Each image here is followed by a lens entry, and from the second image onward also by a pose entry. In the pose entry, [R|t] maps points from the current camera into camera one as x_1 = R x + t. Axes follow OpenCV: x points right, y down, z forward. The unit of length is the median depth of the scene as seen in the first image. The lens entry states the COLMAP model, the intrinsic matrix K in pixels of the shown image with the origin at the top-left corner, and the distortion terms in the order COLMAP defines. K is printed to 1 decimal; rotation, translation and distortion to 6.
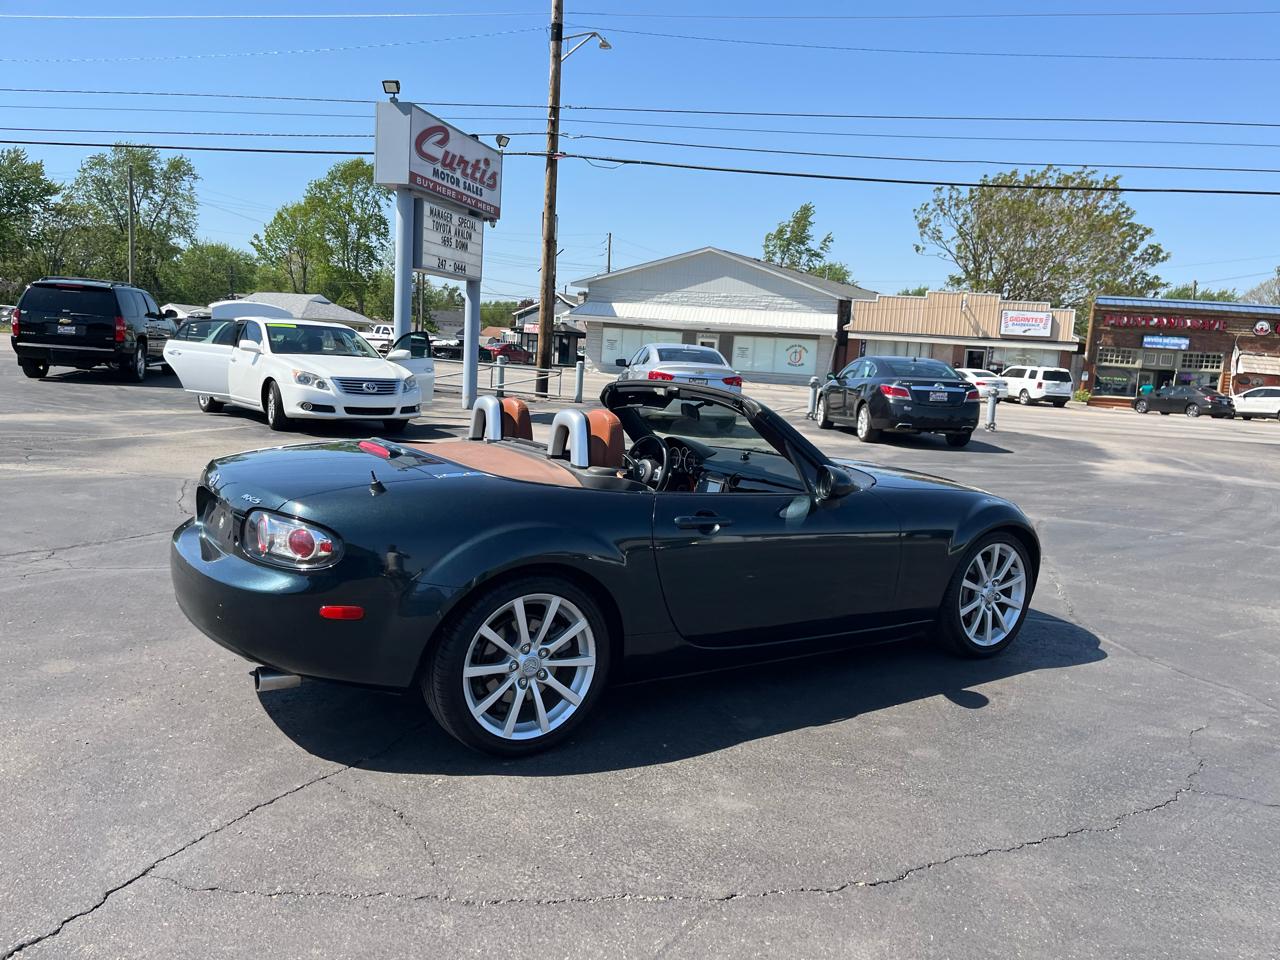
lens RADIAL K [[971.9, 0, 653.9], [0, 971.9, 485.9], [0, 0, 1]] dist [0.064332, -0.090024]
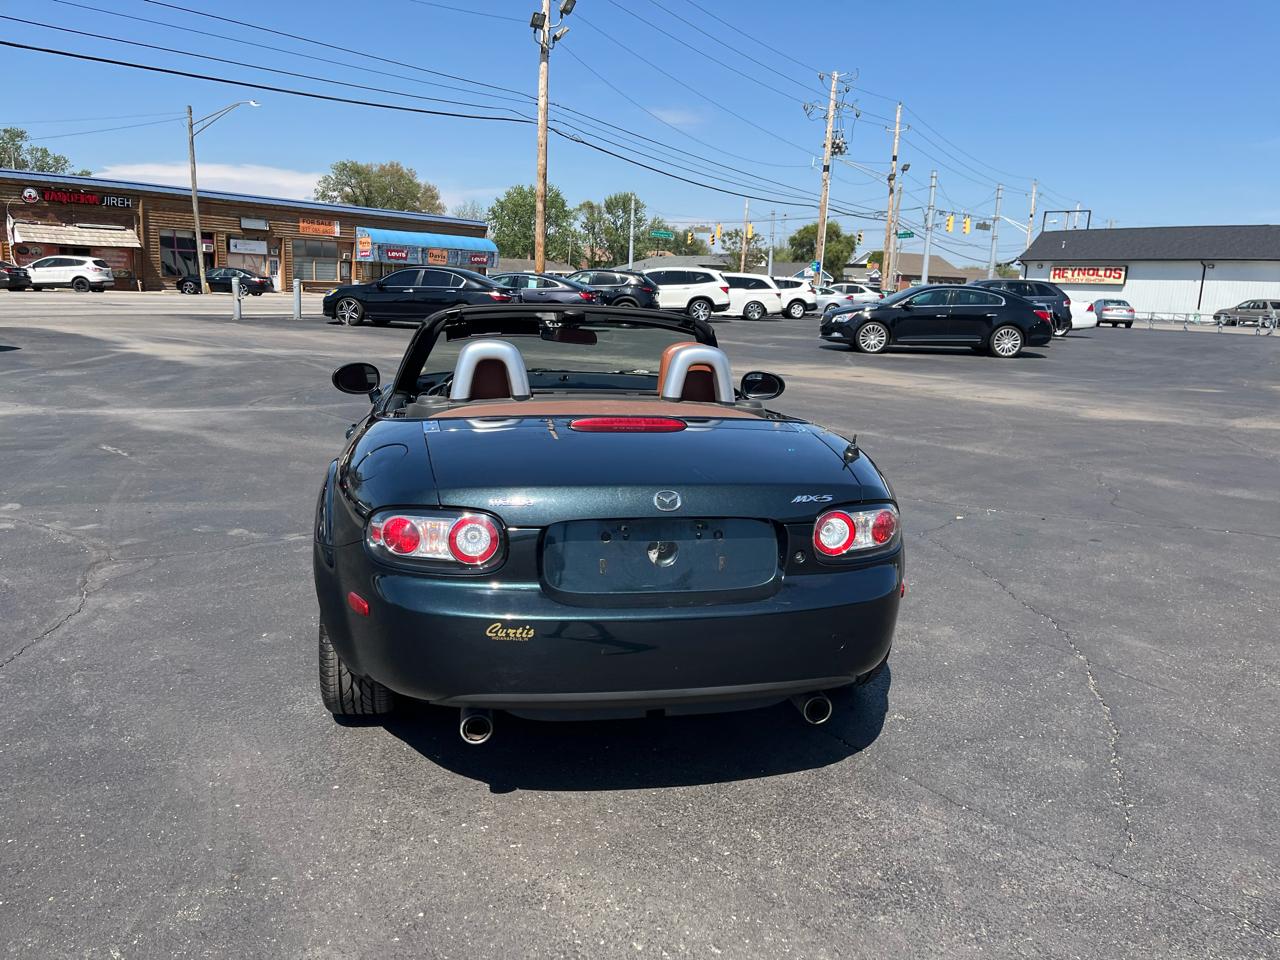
lens RADIAL K [[971.9, 0, 652.1], [0, 971.9, 472.2], [0, 0, 1]] dist [0.064332, -0.090024]
pose [[0.390534, -0.221332, 0.893586, -0.219963], [0.112384, 0.974870, 0.192349, -0.032867], [-0.913703, 0.025306, 0.405594, 0.151041]]
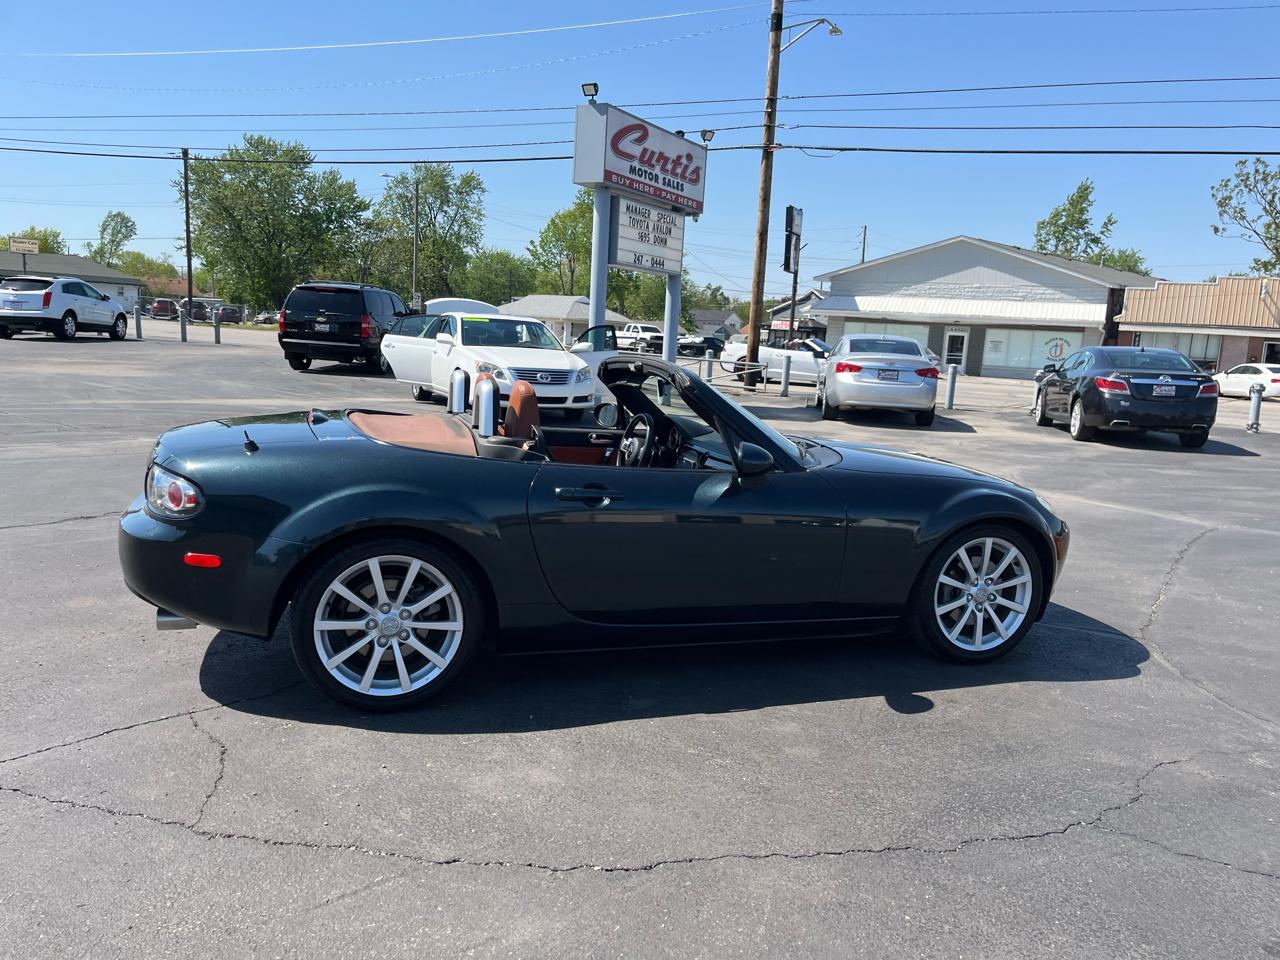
lens RADIAL K [[971.9, 0, 654.8], [0, 971.9, 488.6], [0, 0, 1]] dist [0.064332, -0.090024]
pose [[0.965003, 0.033099, -0.260142, 0.079611], [-0.031797, 0.999452, 0.009213, 0.004331], [0.260305, -0.000619, 0.965526, 0.015227]]
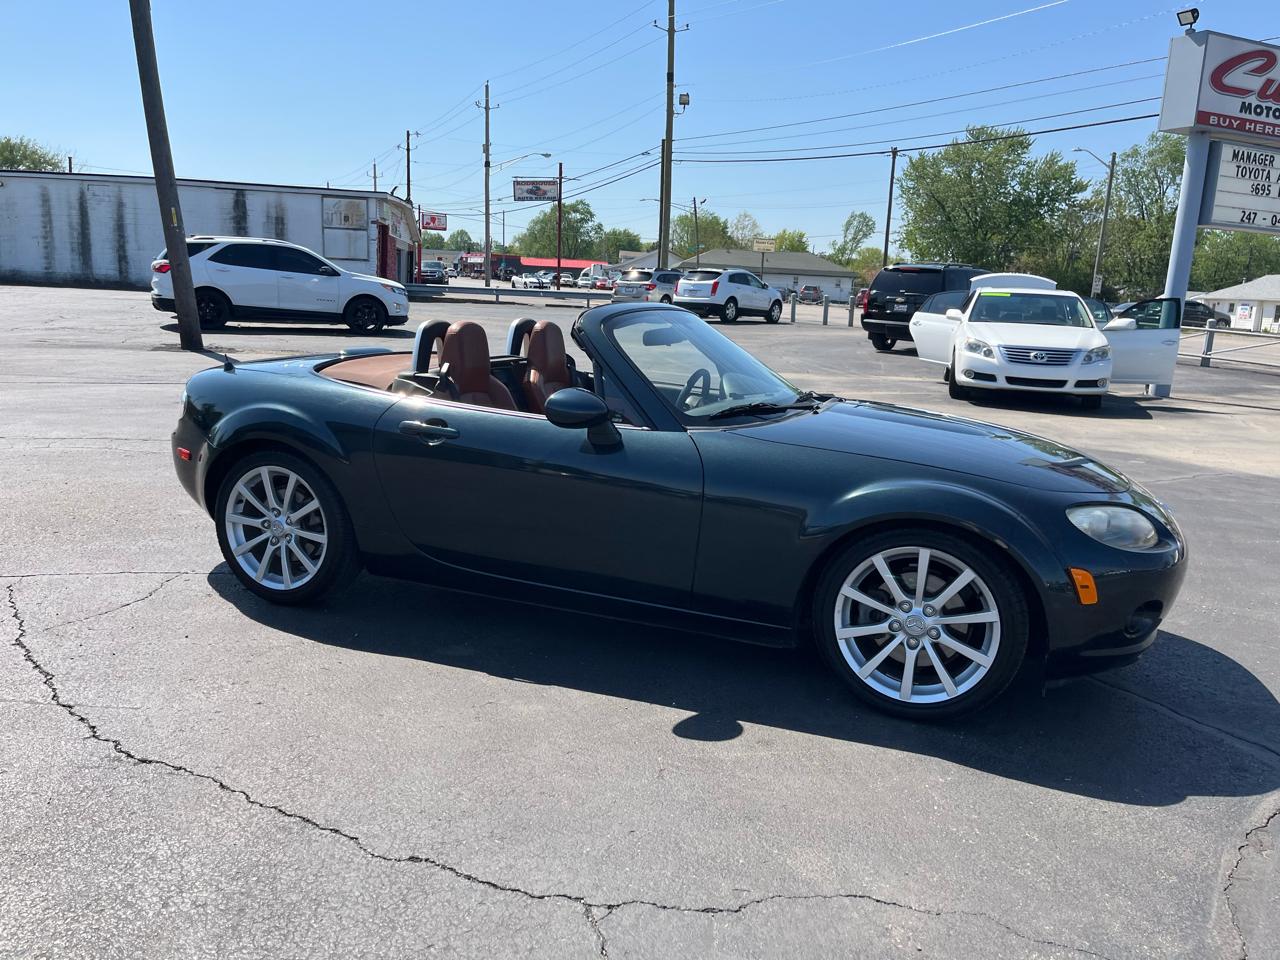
lens RADIAL K [[971.9, 0, 649.7], [0, 971.9, 486.2], [0, 0, 1]] dist [0.064332, -0.090024]
pose [[0.567770, 0.133279, -0.812326, 0.212361], [-0.125885, 0.989257, 0.074321, -0.001693], [0.813505, 0.060062, 0.578448, 0.133786]]
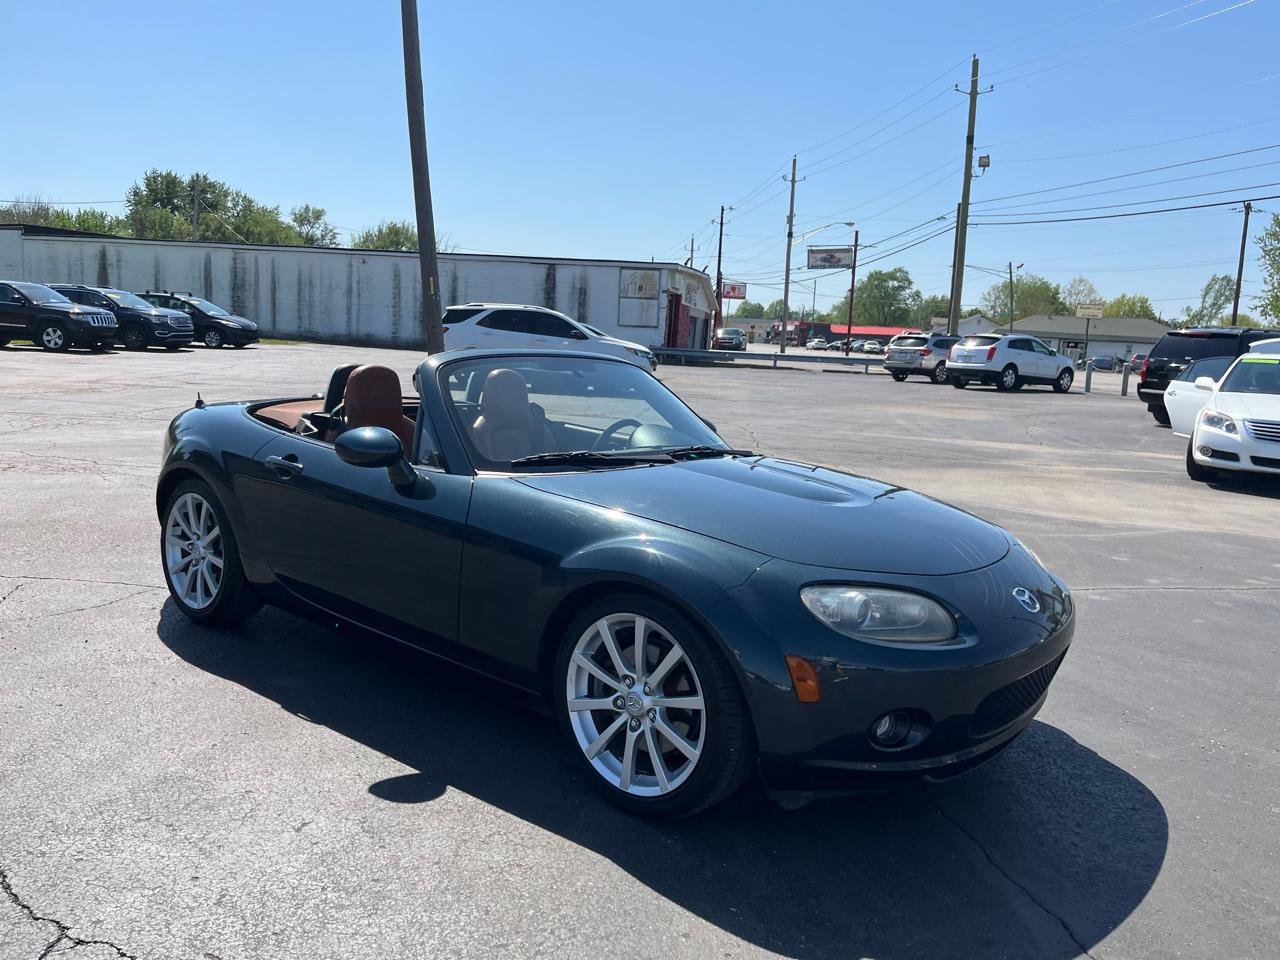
lens RADIAL K [[971.9, 0, 648.3], [0, 971.9, 481.8], [0, 0, 1]] dist [0.064332, -0.090024]
pose [[0.284330, 0.097434, -0.953762, 0.245448], [-0.168561, 0.984406, 0.050314, -0.012888], [0.943792, 0.146461, 0.296320, 0.227061]]
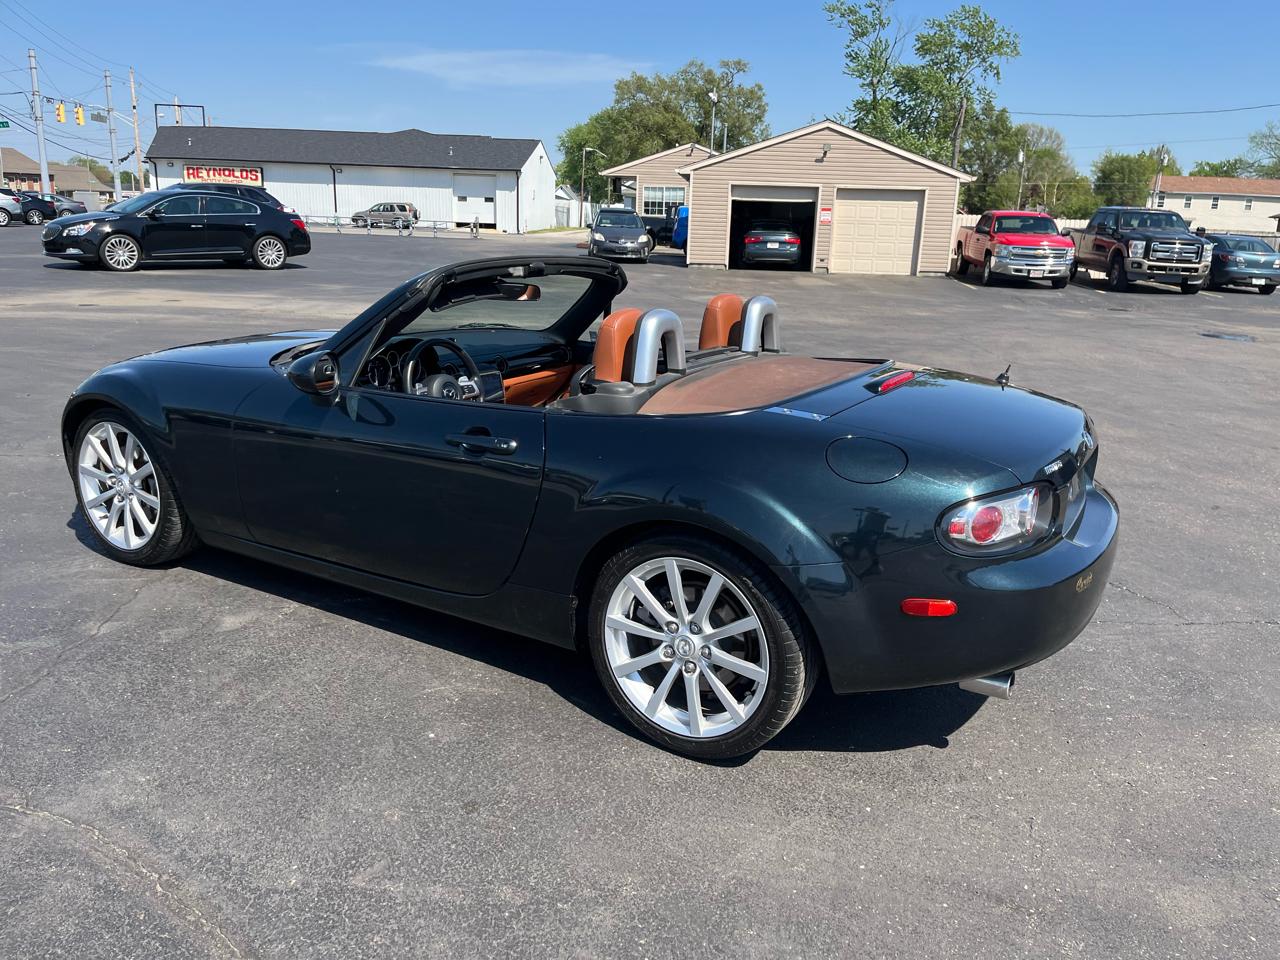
lens RADIAL K [[977.8, 0, 654.3], [0, 977.8, 484.6], [0, 0, 1]] dist [0.031996, -0.026832]
pose [[-0.425883, -0.311895, 0.849320, -0.206589], [0.060700, 0.926742, 0.370764, -0.061110], [-0.902740, 0.209455, -0.375751, 0.338461]]
